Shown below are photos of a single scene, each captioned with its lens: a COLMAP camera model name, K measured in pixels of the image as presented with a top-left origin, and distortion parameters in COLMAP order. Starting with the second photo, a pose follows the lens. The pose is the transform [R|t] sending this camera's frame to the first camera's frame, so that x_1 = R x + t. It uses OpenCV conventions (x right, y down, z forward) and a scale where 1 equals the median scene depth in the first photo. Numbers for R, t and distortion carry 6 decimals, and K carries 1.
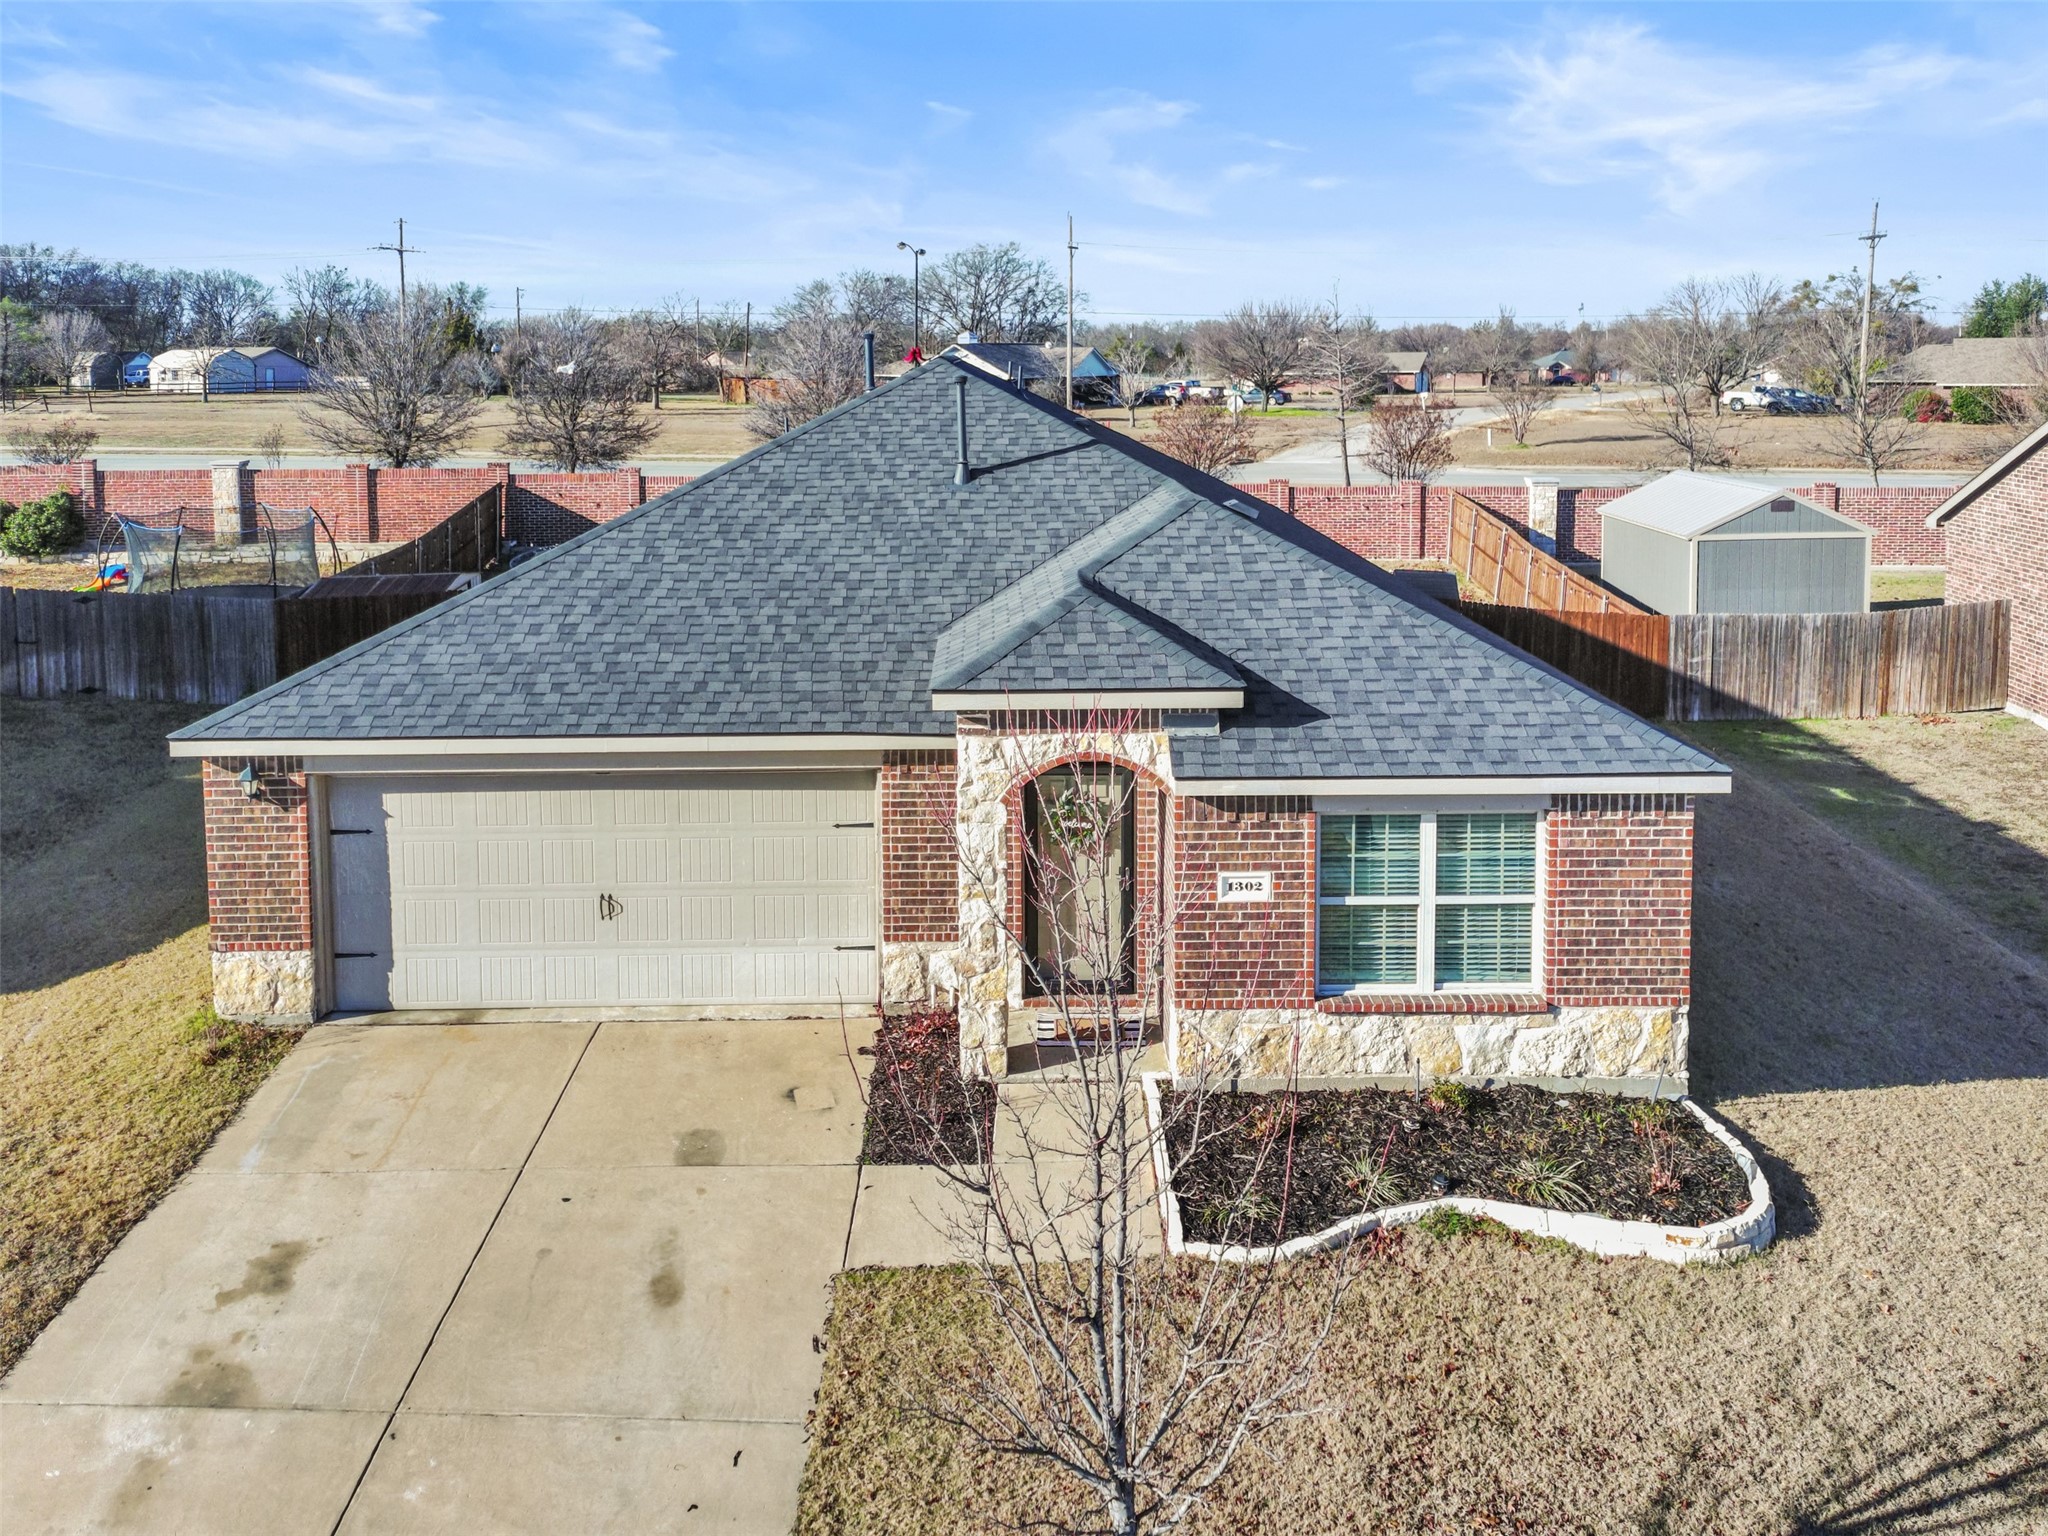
lens RADIAL K [[1738.4, 0, 1022.4], [0, 1738.4, 548.6], [0, 0, 1]] dist [0.017856, -0.016489]
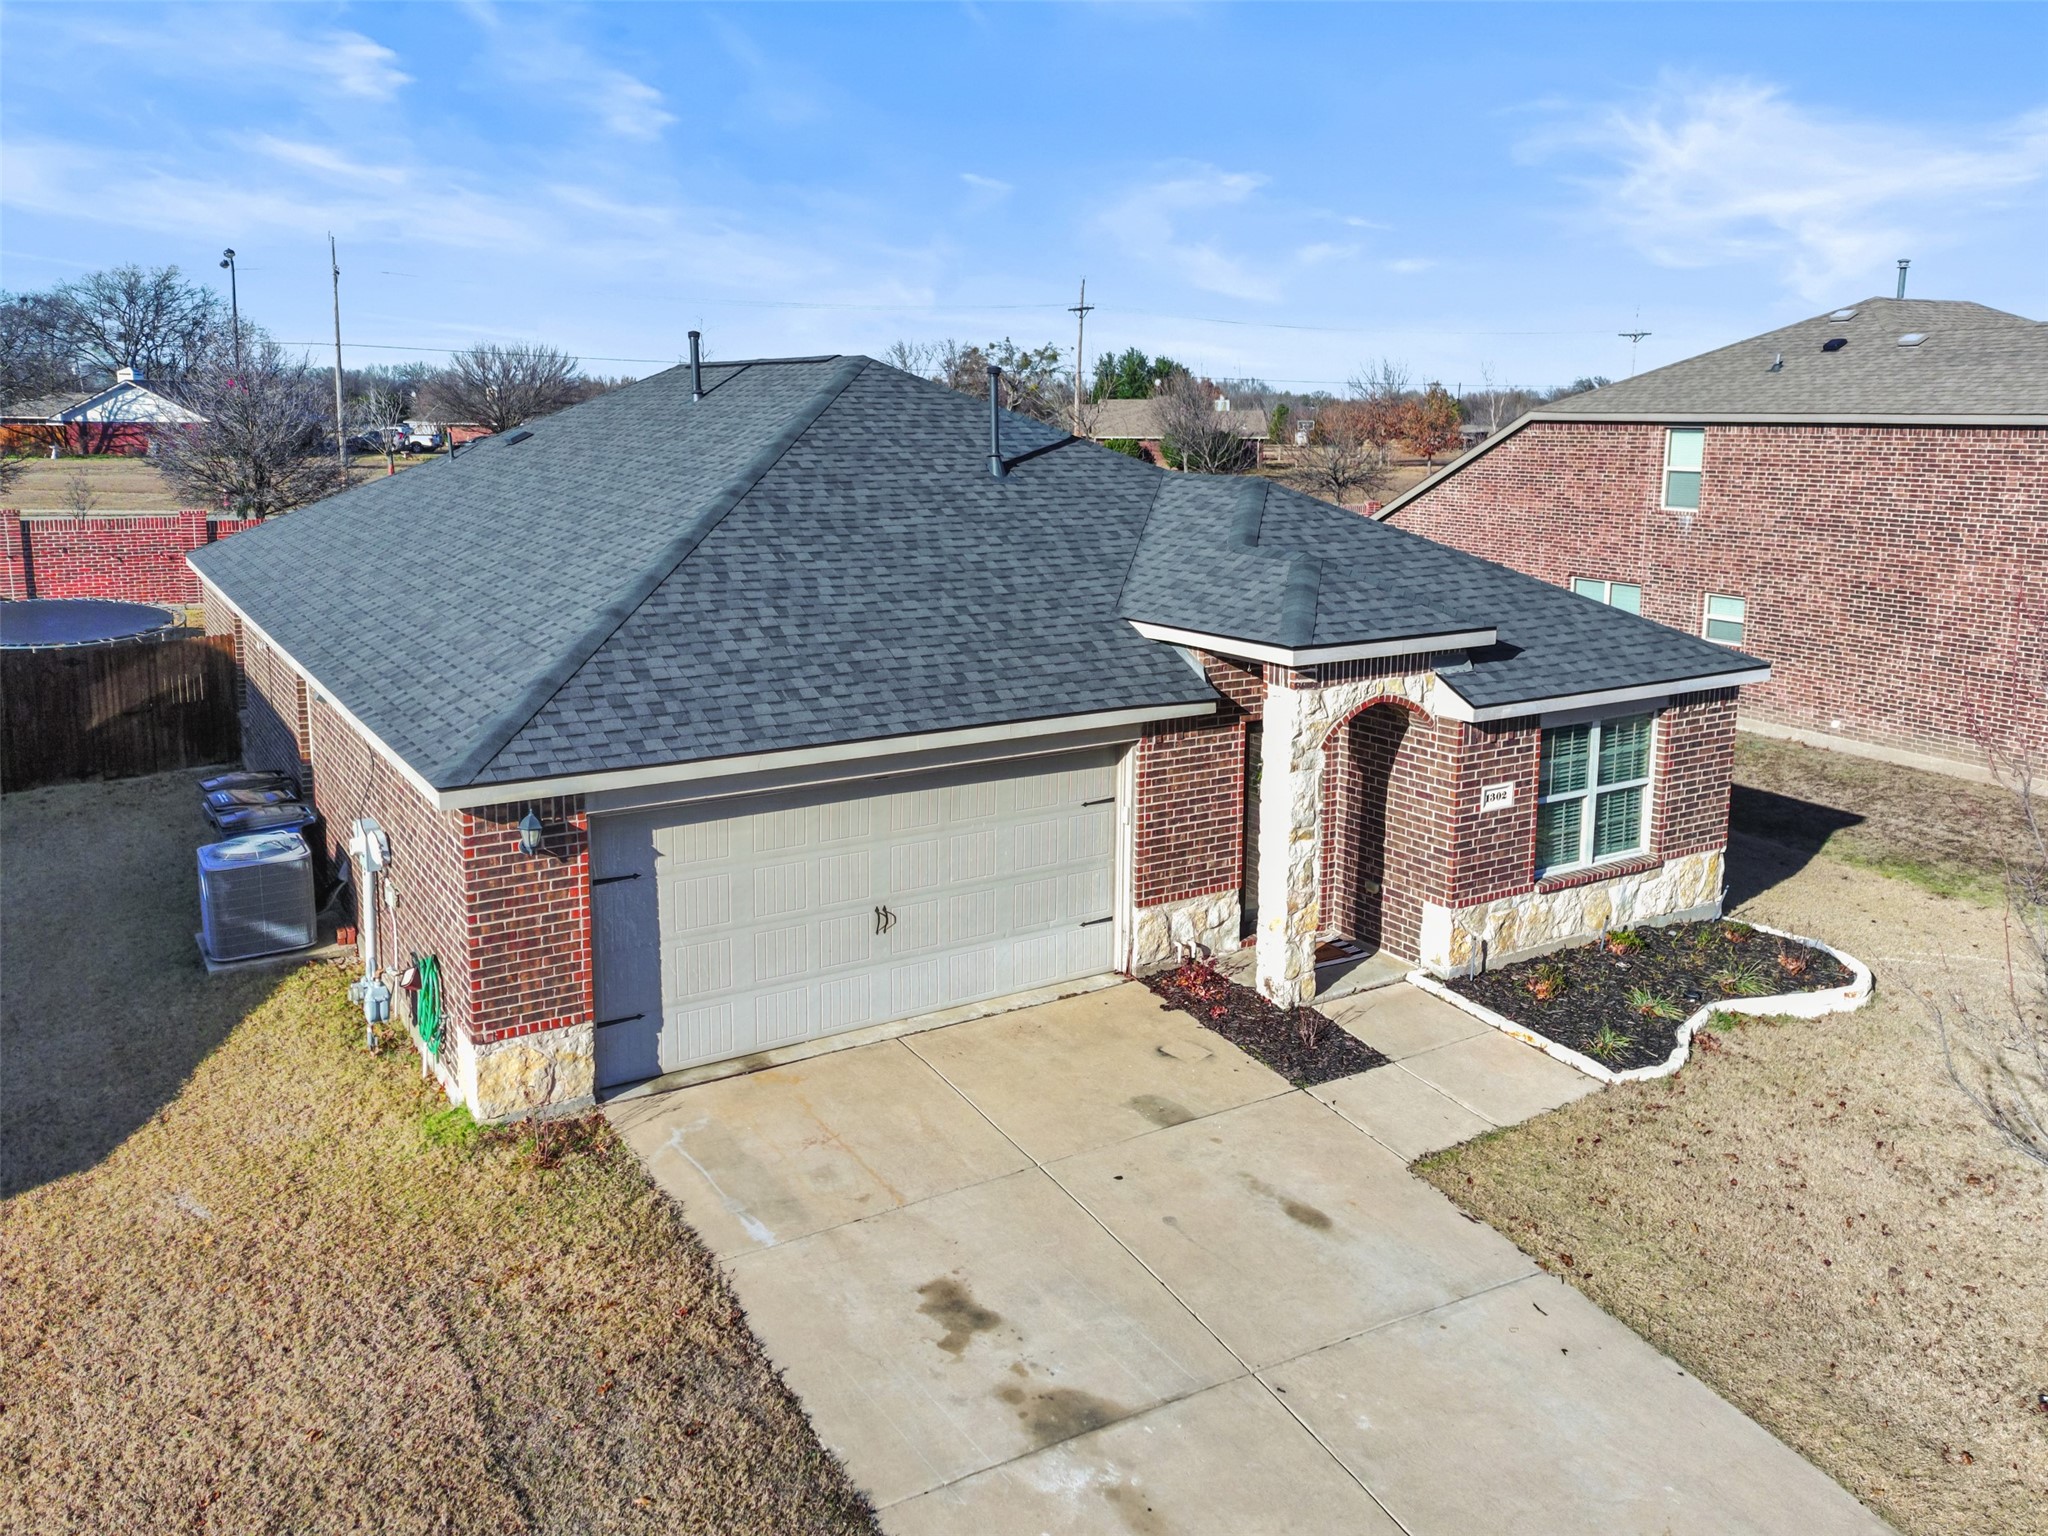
lens RADIAL K [[1650.7, 0, 1024.0], [0, 1650.7, 768.0], [0, 0, 1]] dist [0.004301, 0.001192]
pose [[0.836126, -0.106906, 0.538019, -0.690003], [0.057587, 0.992512, 0.107719, 0.034658], [-0.545506, -0.059083, 0.836022, 0.229845]]
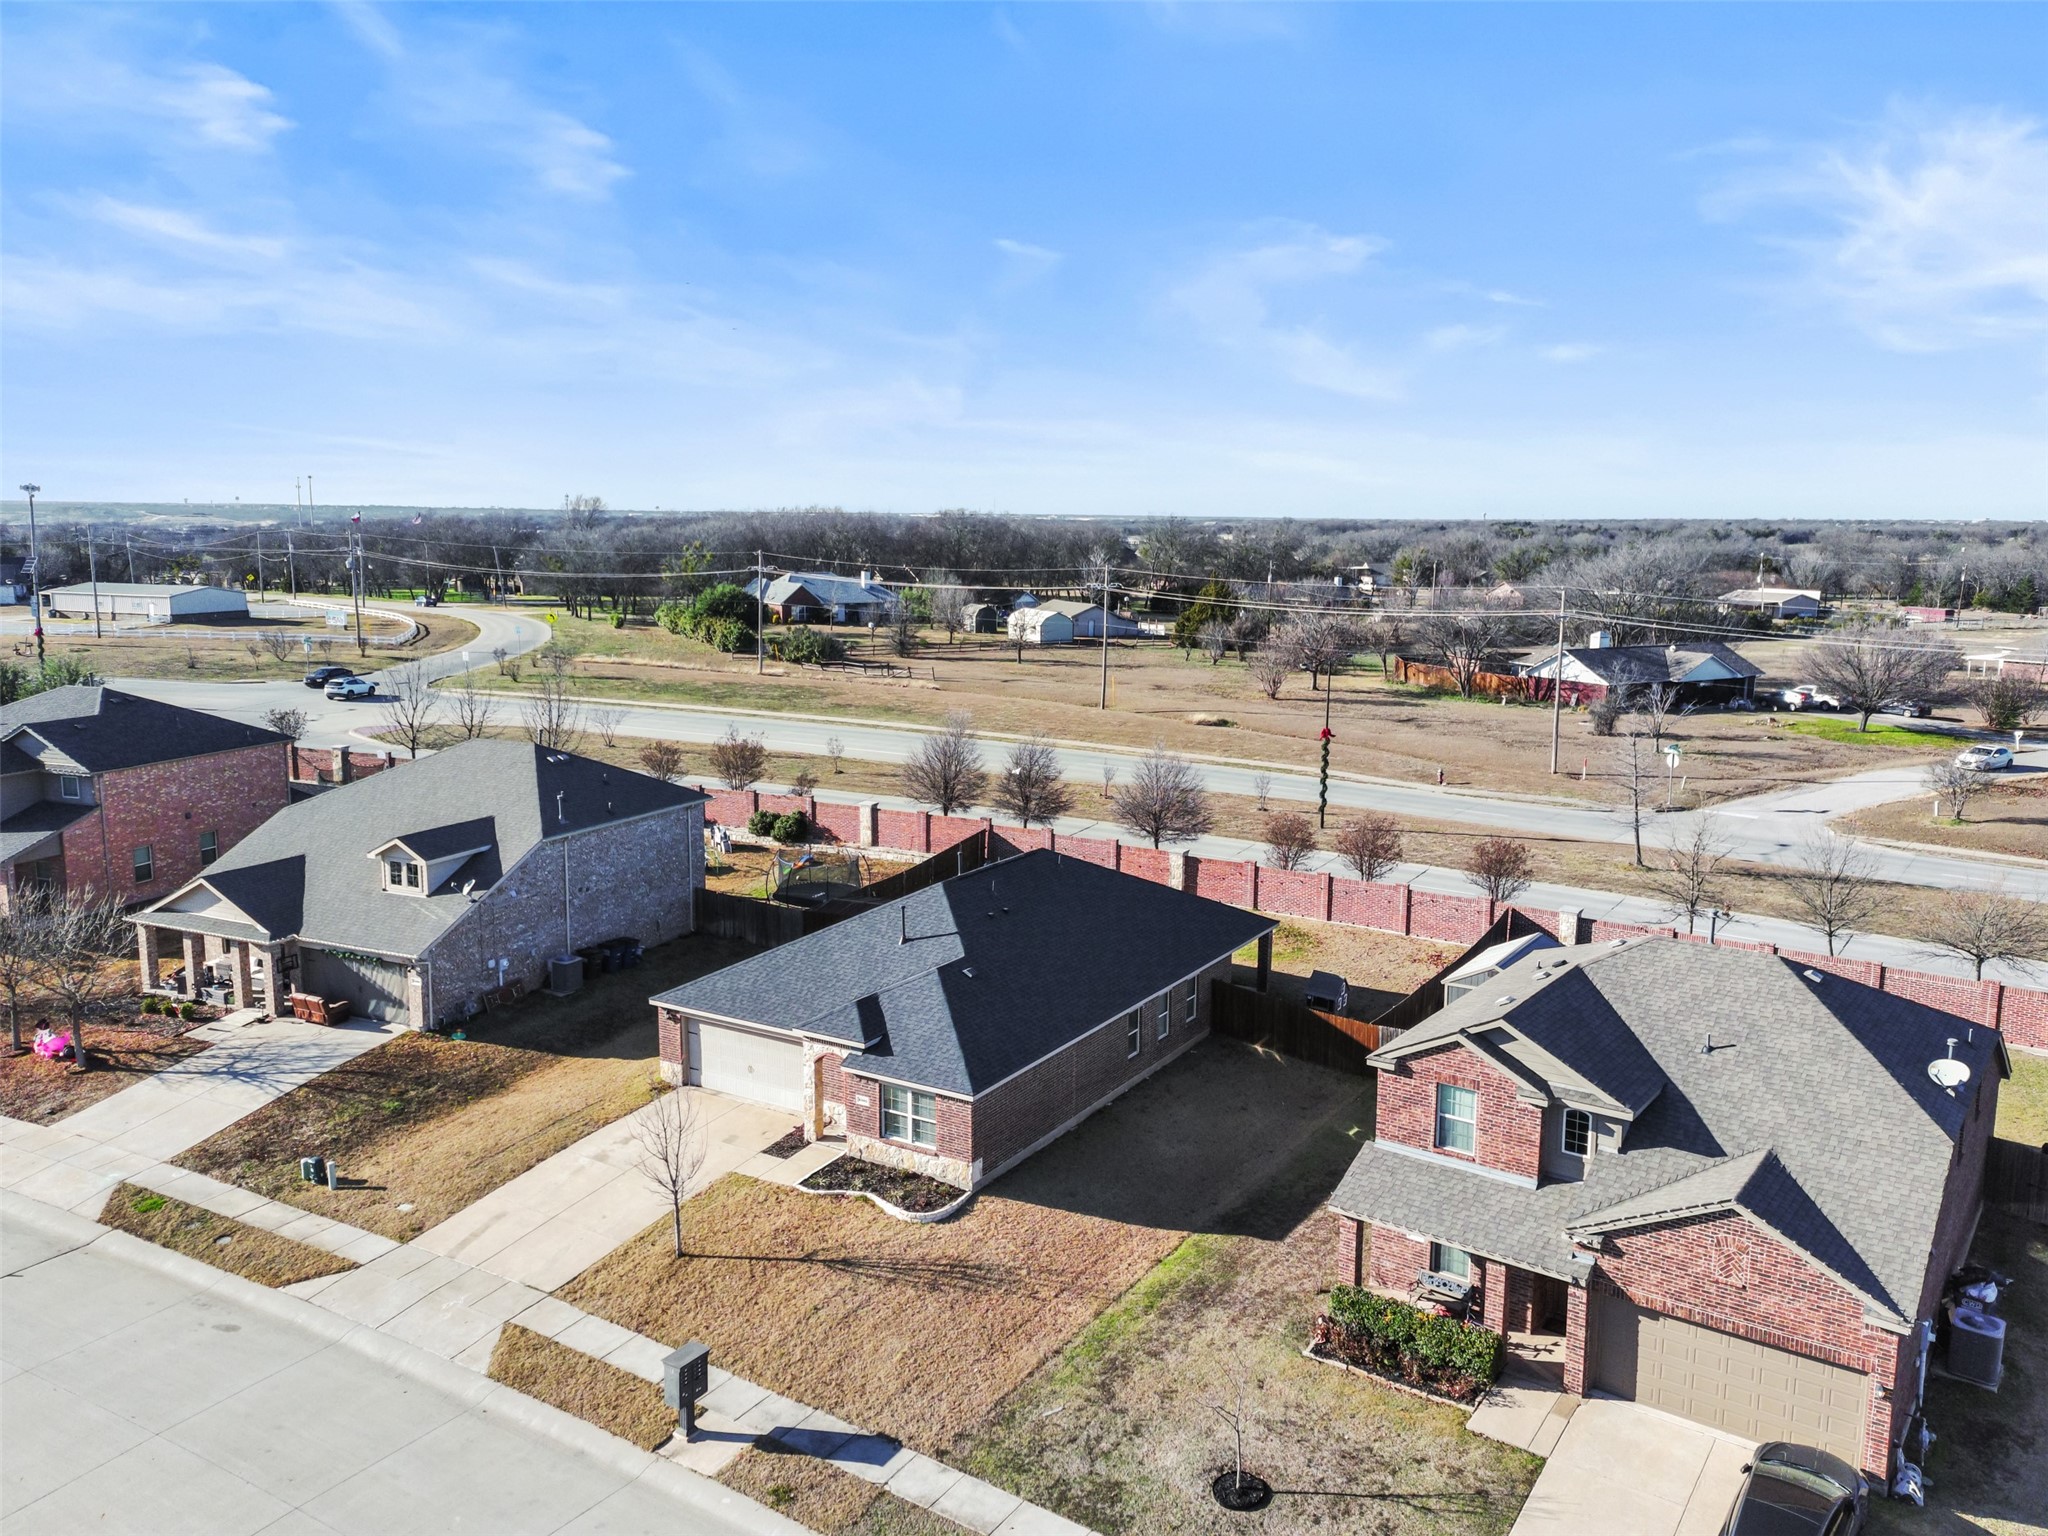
lens RADIAL K [[1650.7, 0, 1024.0], [0, 1650.7, 768.0], [0, 0, 1]] dist [0.004301, 0.001192]
pose [[0.858715, 0.101629, -0.502275, 1.844876], [-0.080431, 0.994719, 0.063760, -0.647694], [0.506102, -0.014353, 0.862354, -1.534567]]
